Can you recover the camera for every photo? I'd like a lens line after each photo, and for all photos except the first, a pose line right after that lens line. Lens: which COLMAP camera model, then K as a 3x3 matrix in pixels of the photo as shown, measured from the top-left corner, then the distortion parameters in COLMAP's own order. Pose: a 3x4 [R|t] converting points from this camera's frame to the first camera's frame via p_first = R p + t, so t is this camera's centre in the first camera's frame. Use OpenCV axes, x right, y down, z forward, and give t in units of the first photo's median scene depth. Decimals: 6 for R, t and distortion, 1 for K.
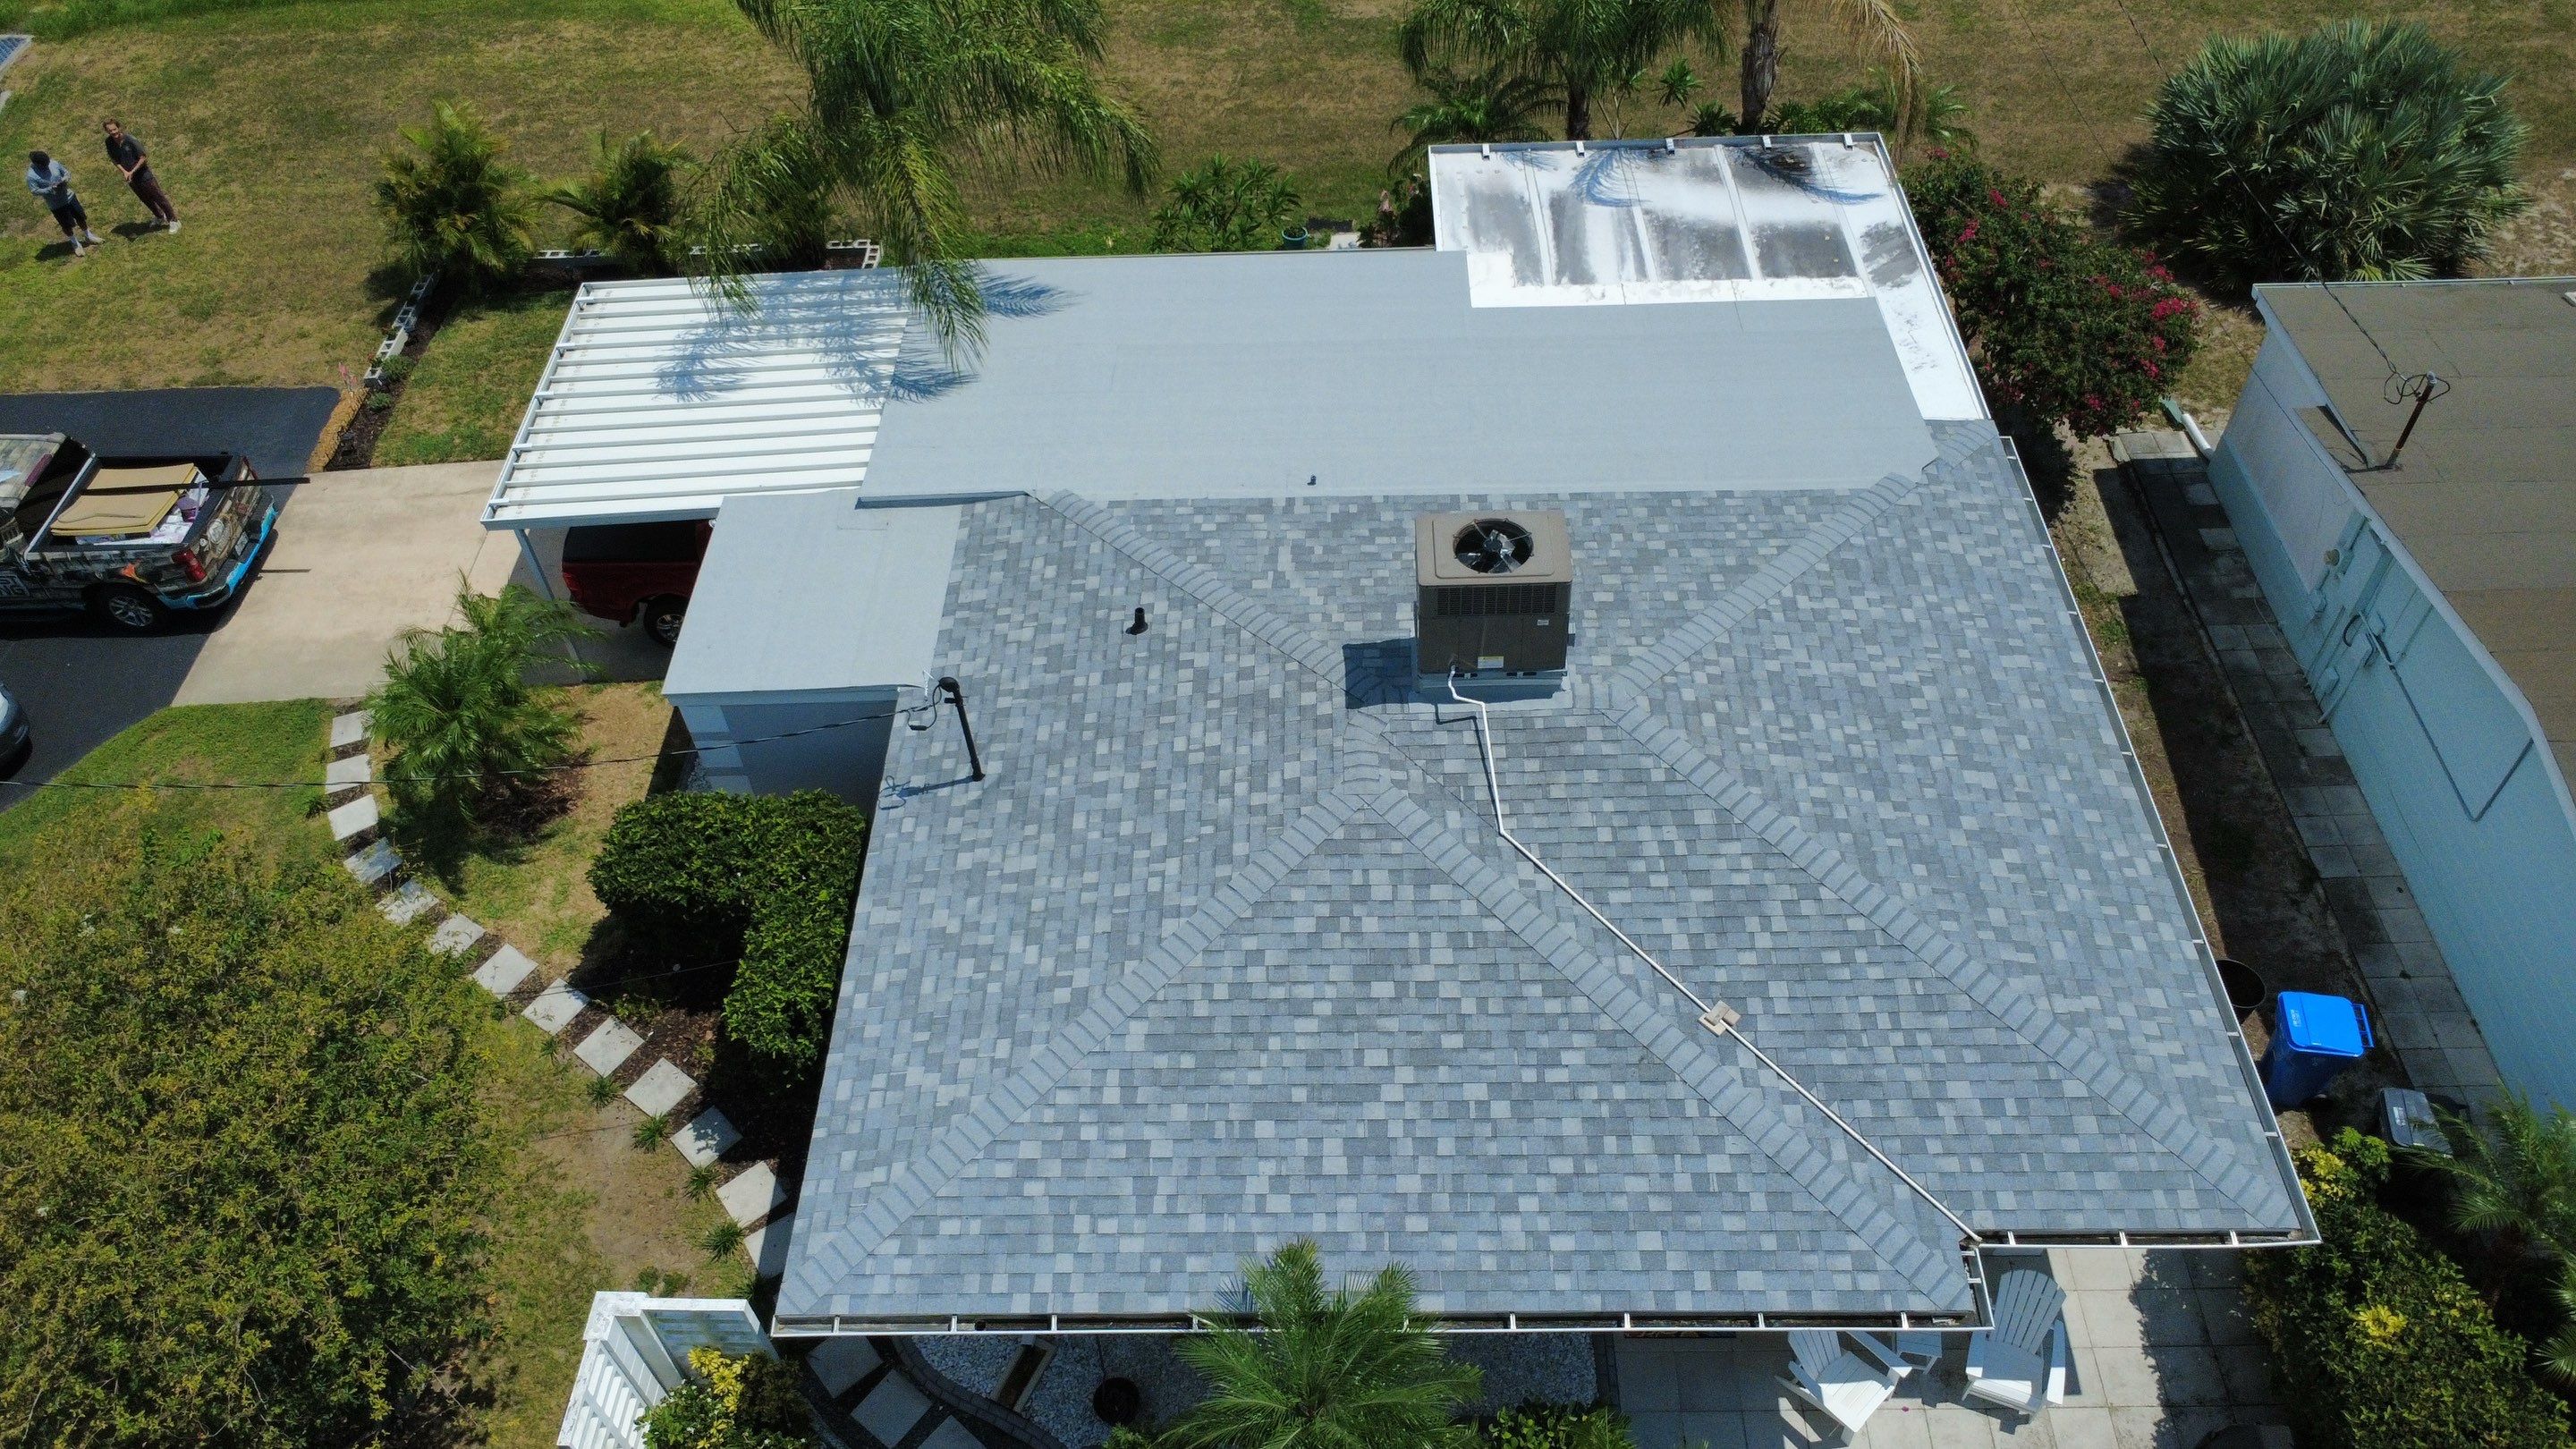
lens RADIAL K [[1877.5, 0, 1283.5], [0, 1877.5, 720.3], [0, 0, 1]] dist [-0.003885, 0.008182]
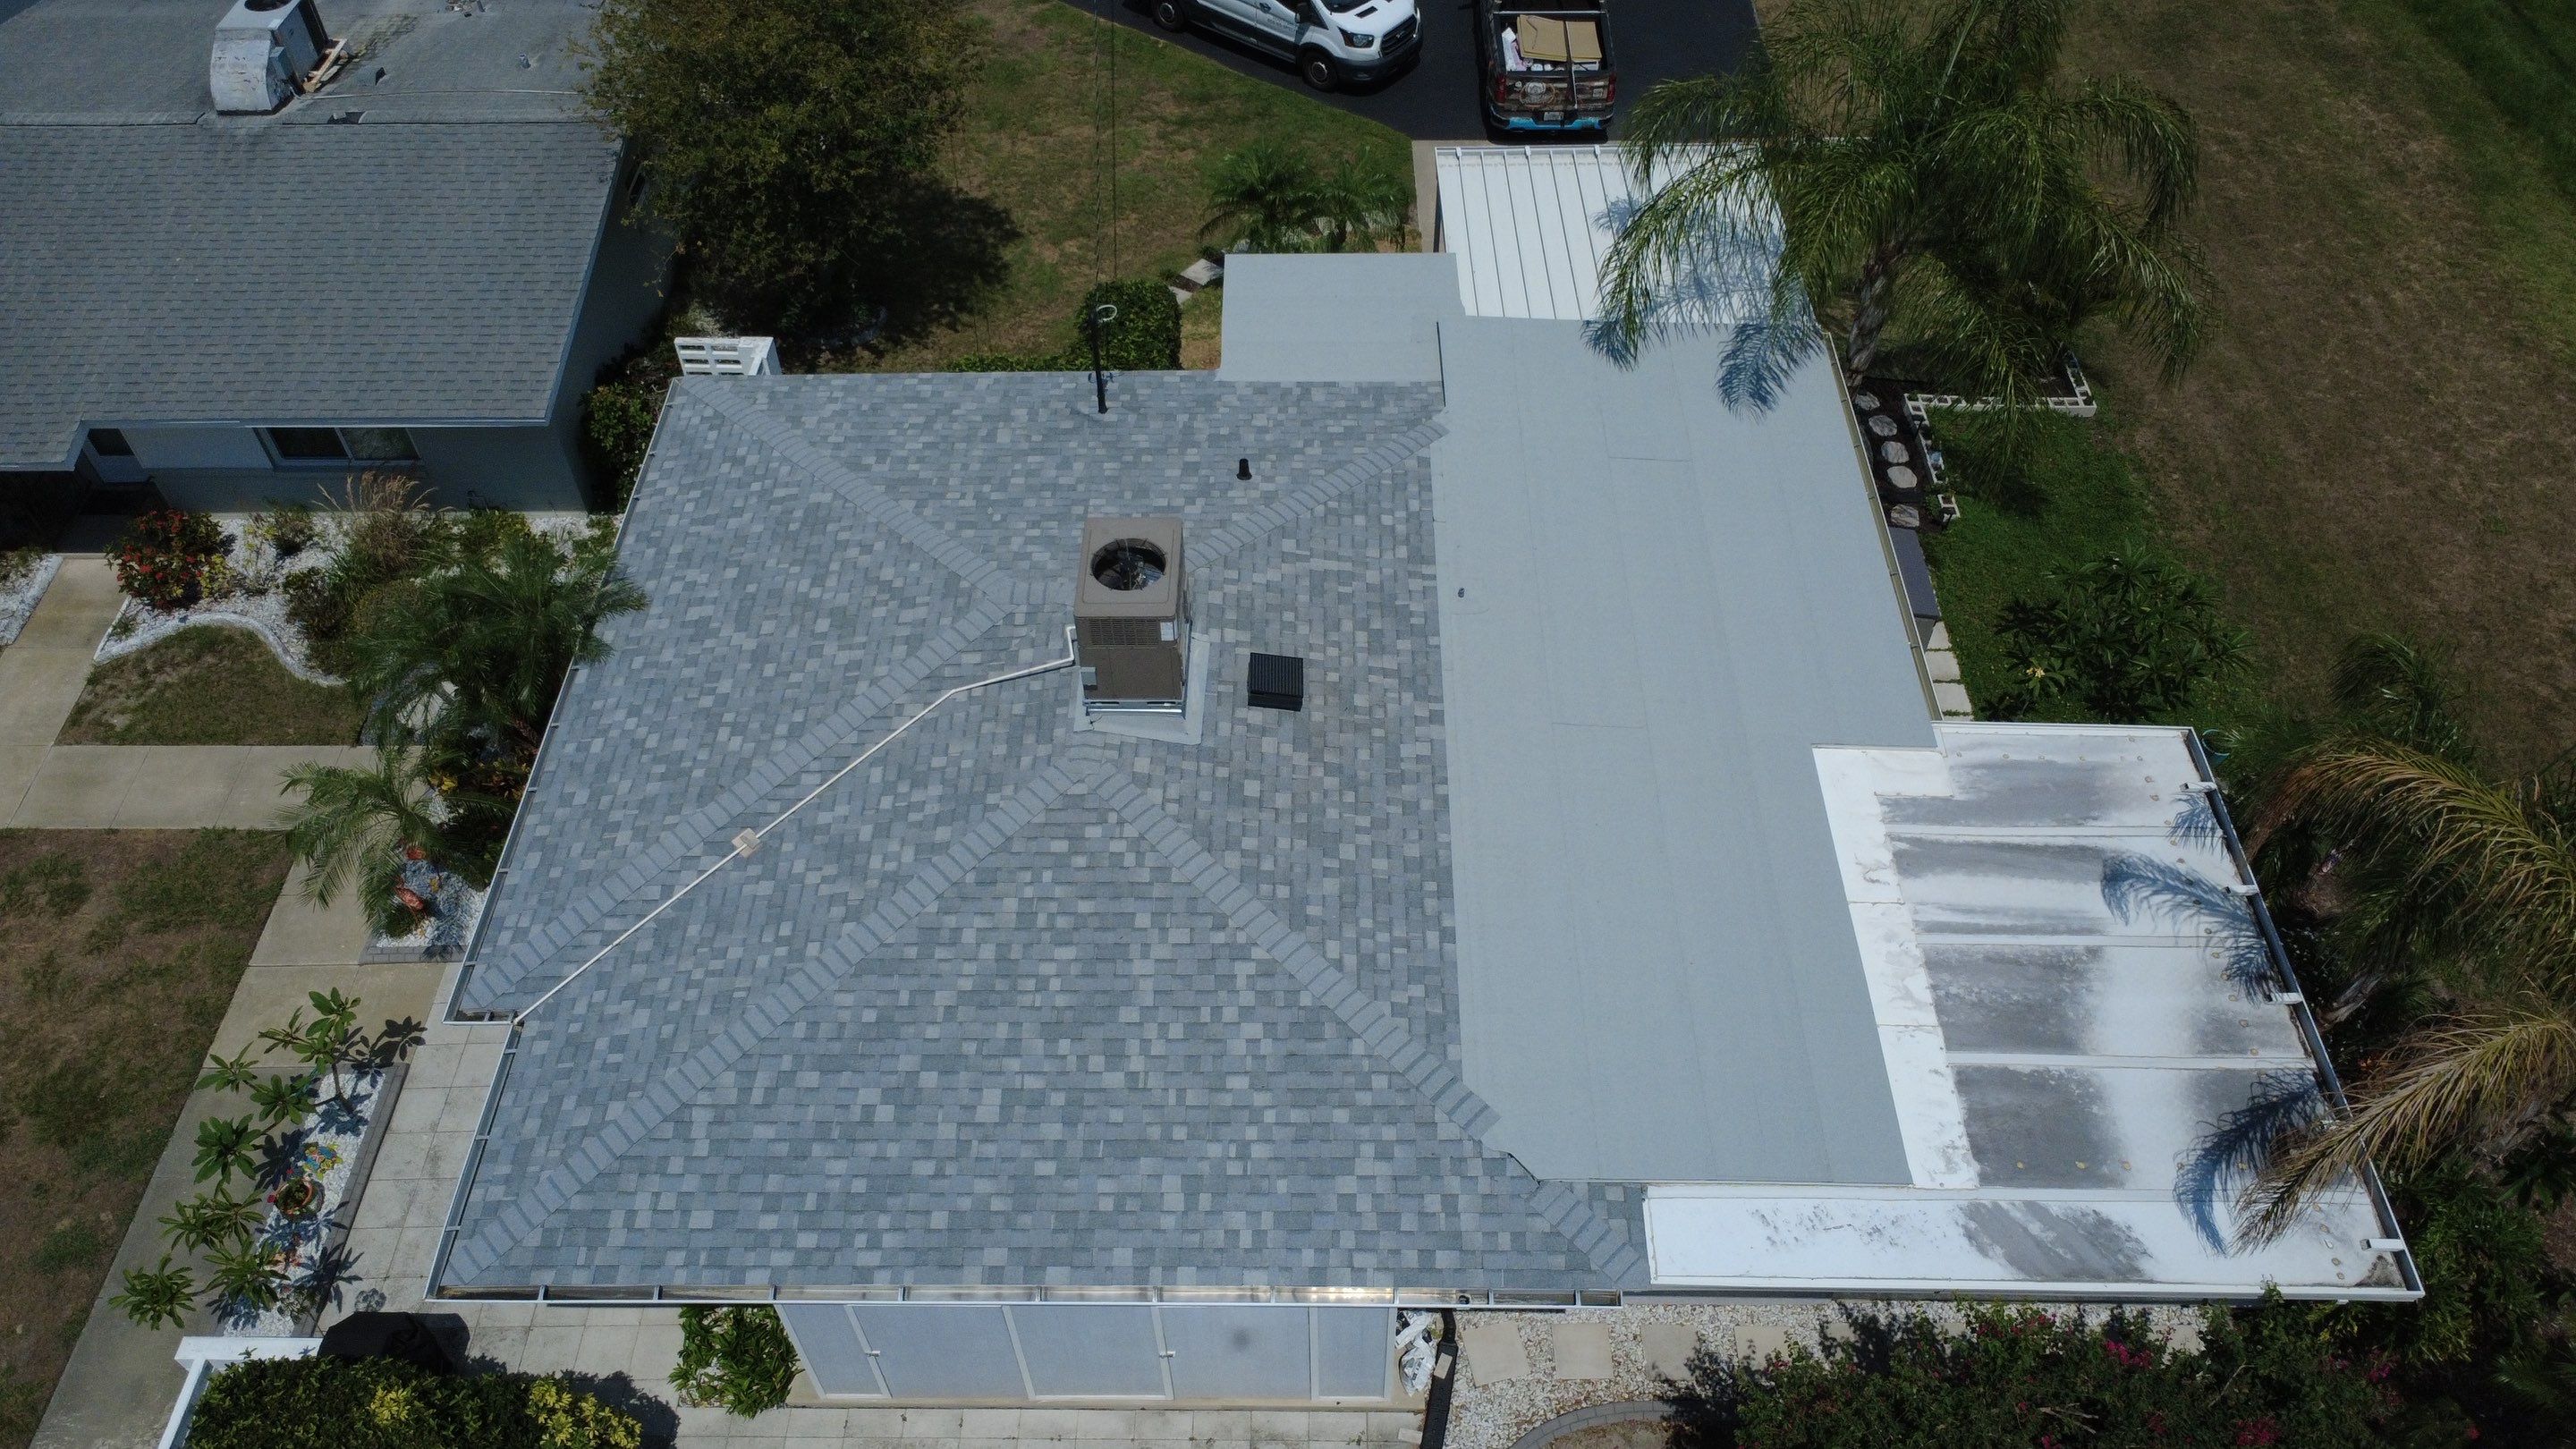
lens RADIAL K [[1877.5, 0, 1283.5], [0, 1877.5, 720.3], [0, 0, 1]] dist [-0.003885, 0.008182]
pose [[0.001176, 0.773693, -0.633560, 0.804677], [-0.732772, 0.431788, 0.525932, -0.639282], [0.680474, 0.463636, 0.567448, 0.482086]]
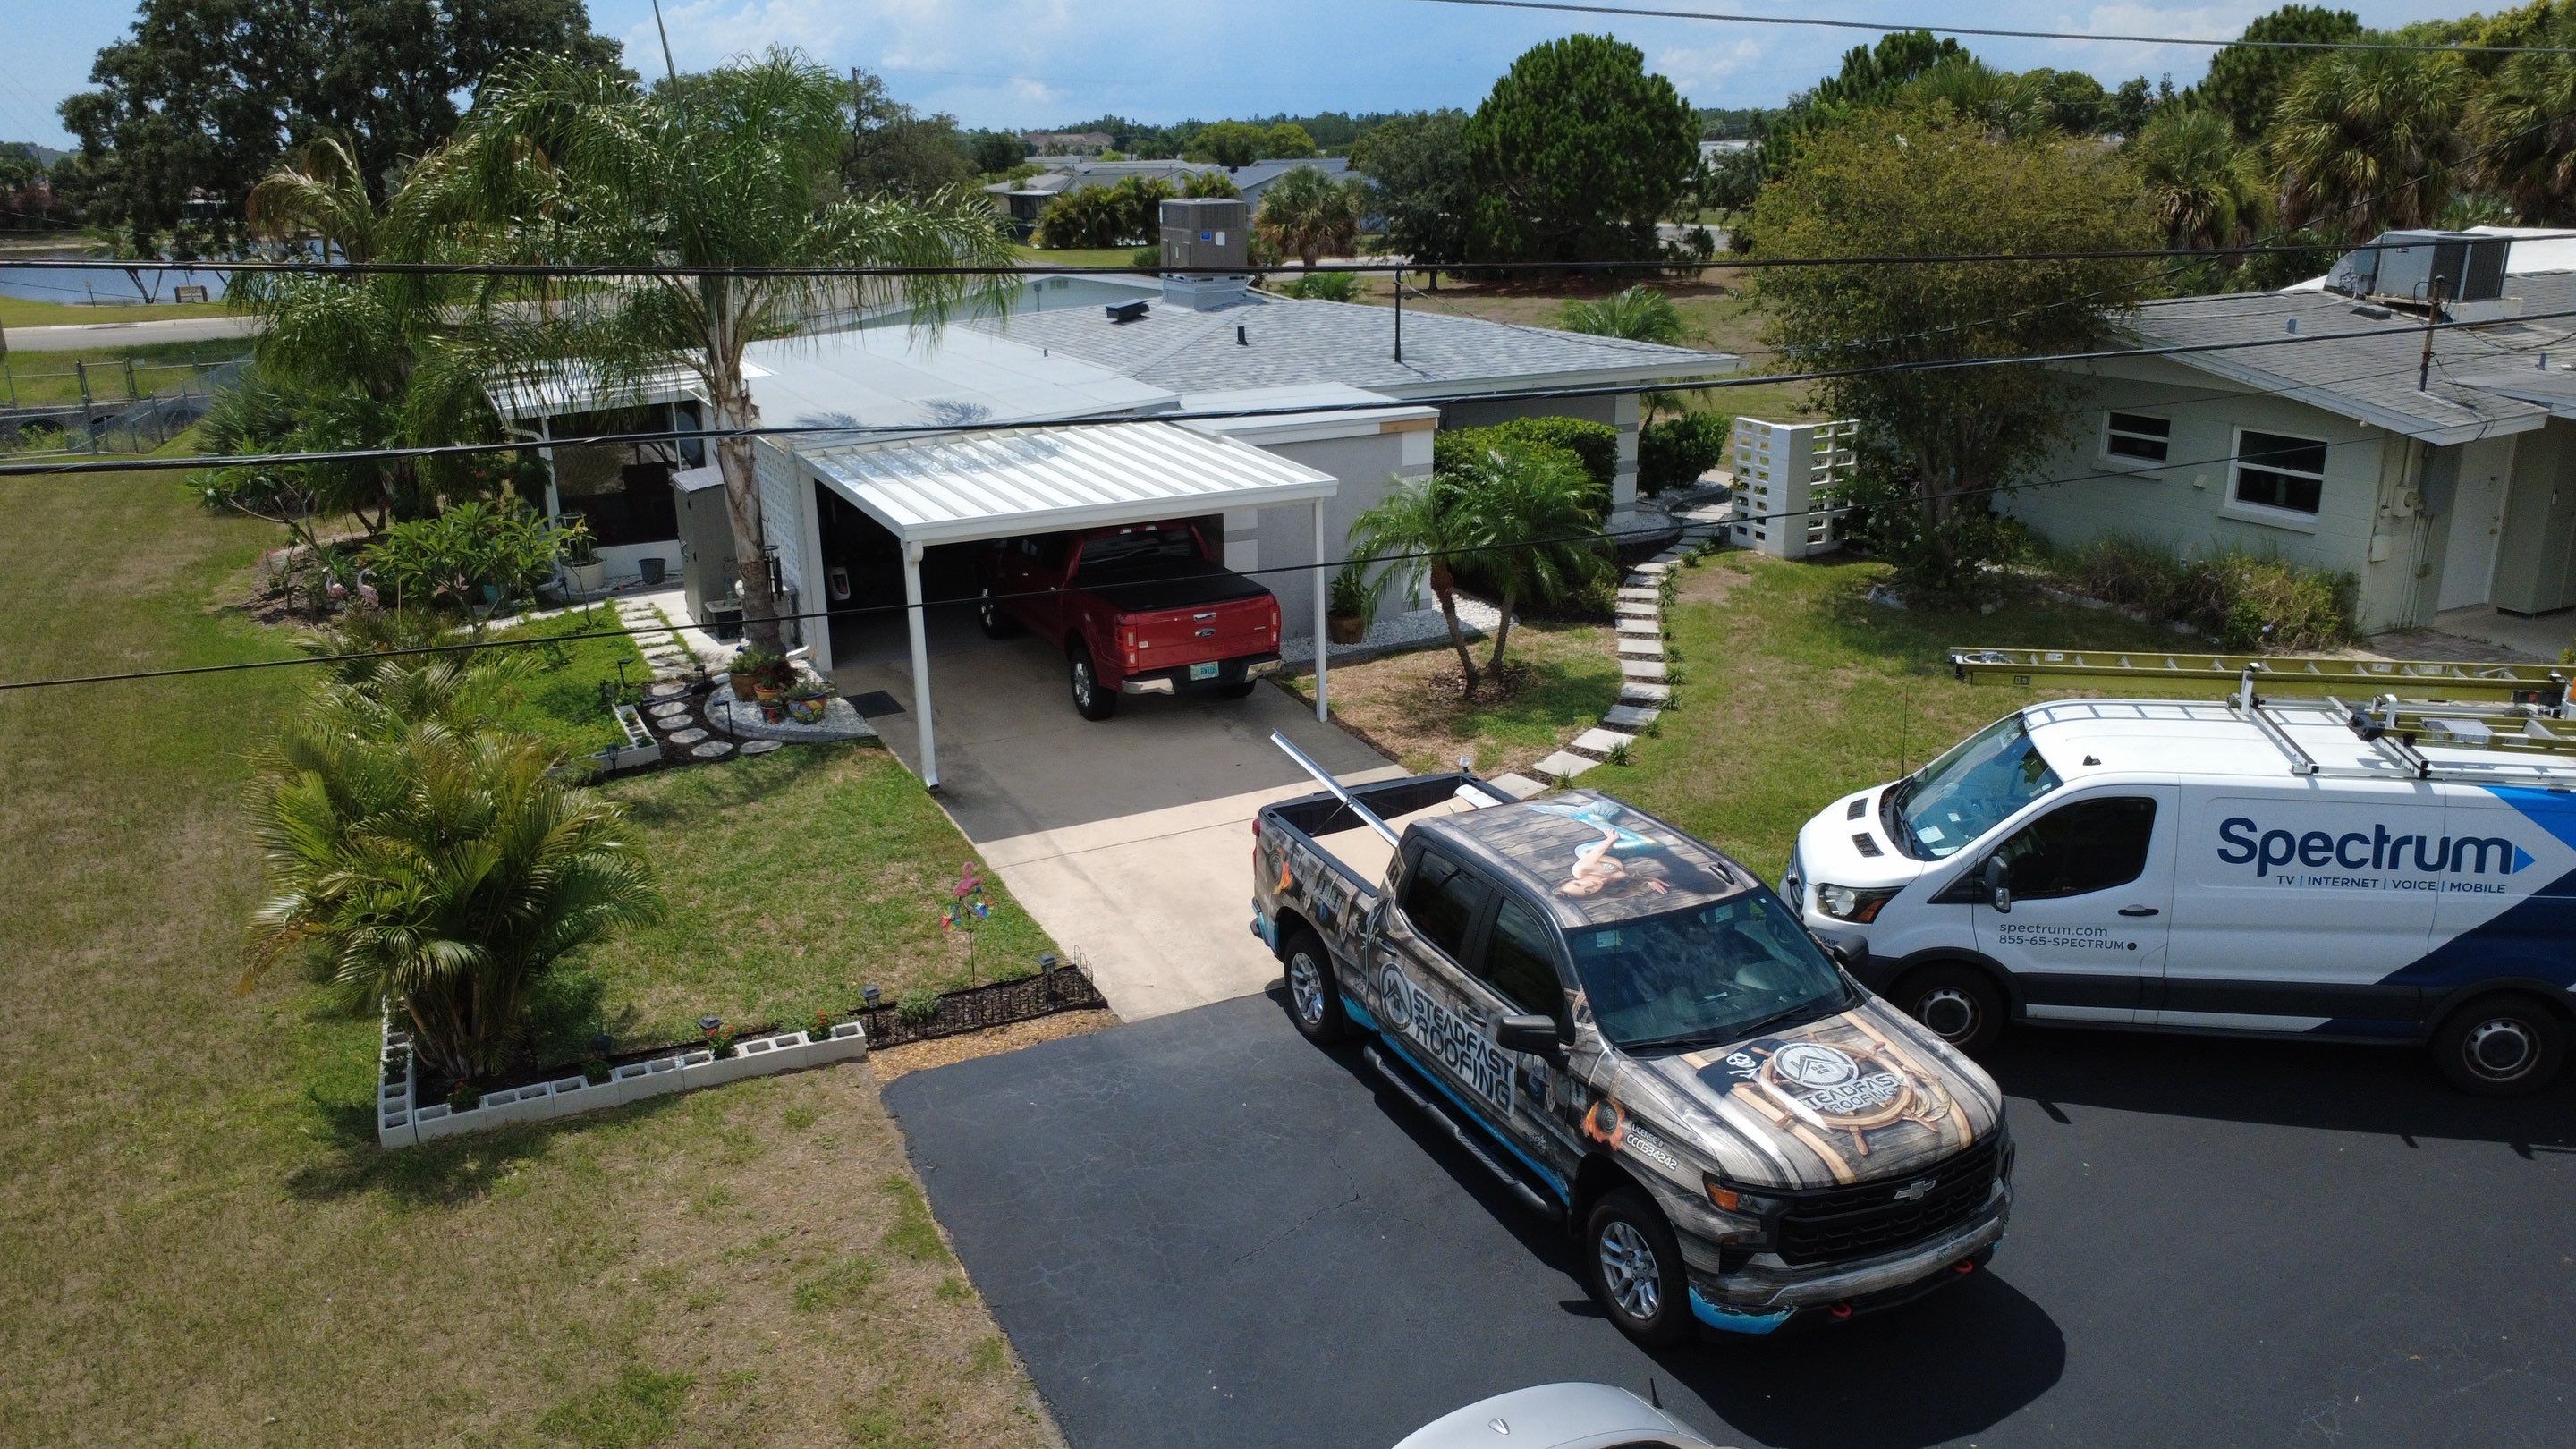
lens RADIAL K [[1870.4, 0, 1285.1], [0, 1870.4, 725.0], [0, 0, 1]] dist [-0.001031, 0.006009]
pose [[-0.451459, -0.219699, 0.864822, -1.491448], [0.686464, 0.533671, 0.493926, -0.617370], [-0.570045, 0.816656, -0.090115, 1.450128]]
